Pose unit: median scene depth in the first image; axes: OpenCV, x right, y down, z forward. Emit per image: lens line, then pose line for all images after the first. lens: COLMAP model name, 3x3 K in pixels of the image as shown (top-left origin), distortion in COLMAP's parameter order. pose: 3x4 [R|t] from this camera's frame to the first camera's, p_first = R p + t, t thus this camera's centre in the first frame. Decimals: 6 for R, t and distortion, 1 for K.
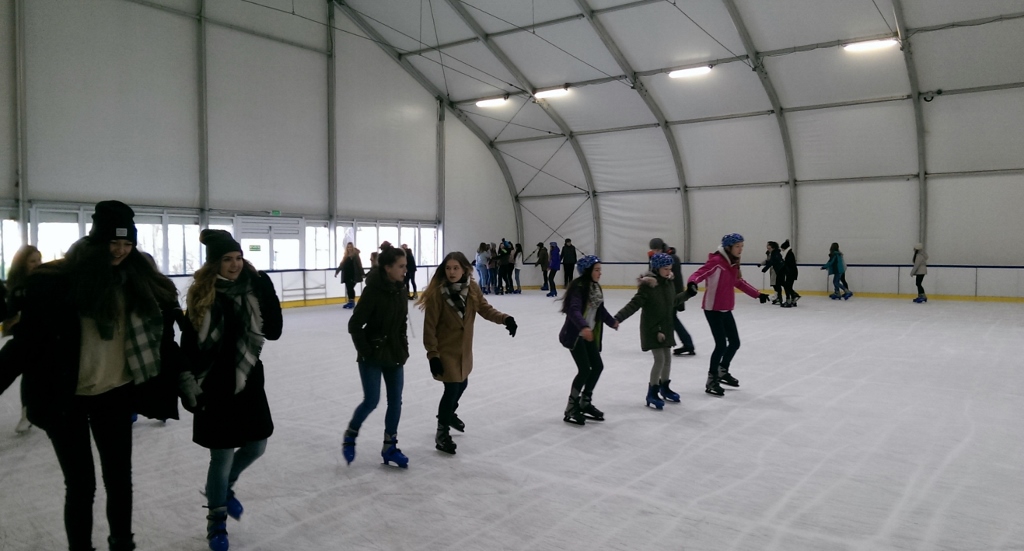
lens RADIAL K [[761.0, 0, 512.0], [0, 761.0, 275.5], [0, 0, 1]] dist [0.025064, -0.000260]
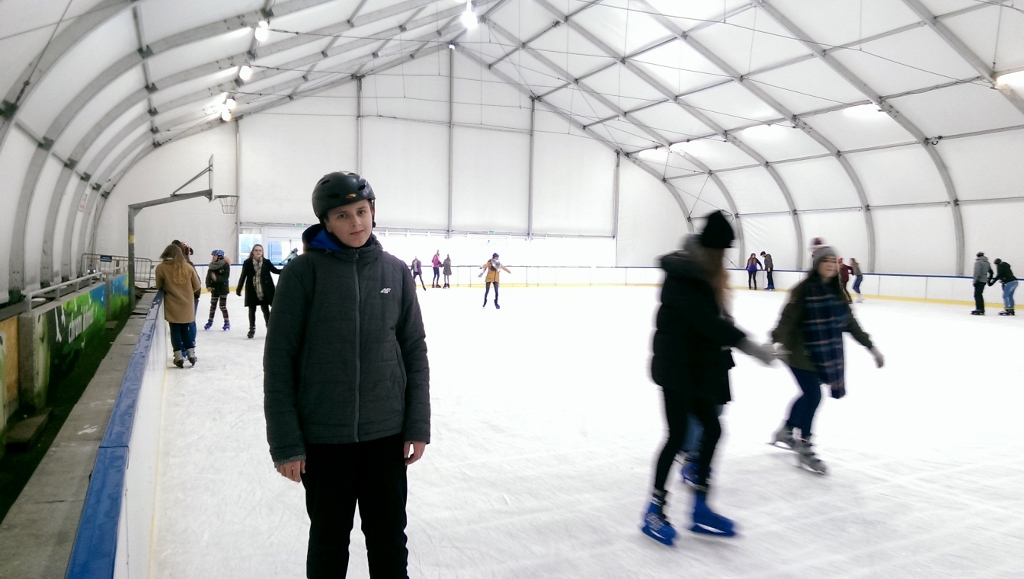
lens RADIAL K [[721.9, 0, 512.0], [0, 721.9, 289.5], [0, 0, 1]] dist [0.048163, -0.005958]
pose [[0.872263, 0.043591, -0.487091, 0.405875], [-0.038433, 0.999049, 0.020584, 0.008469], [0.487525, 0.000766, 0.873109, -0.289794]]
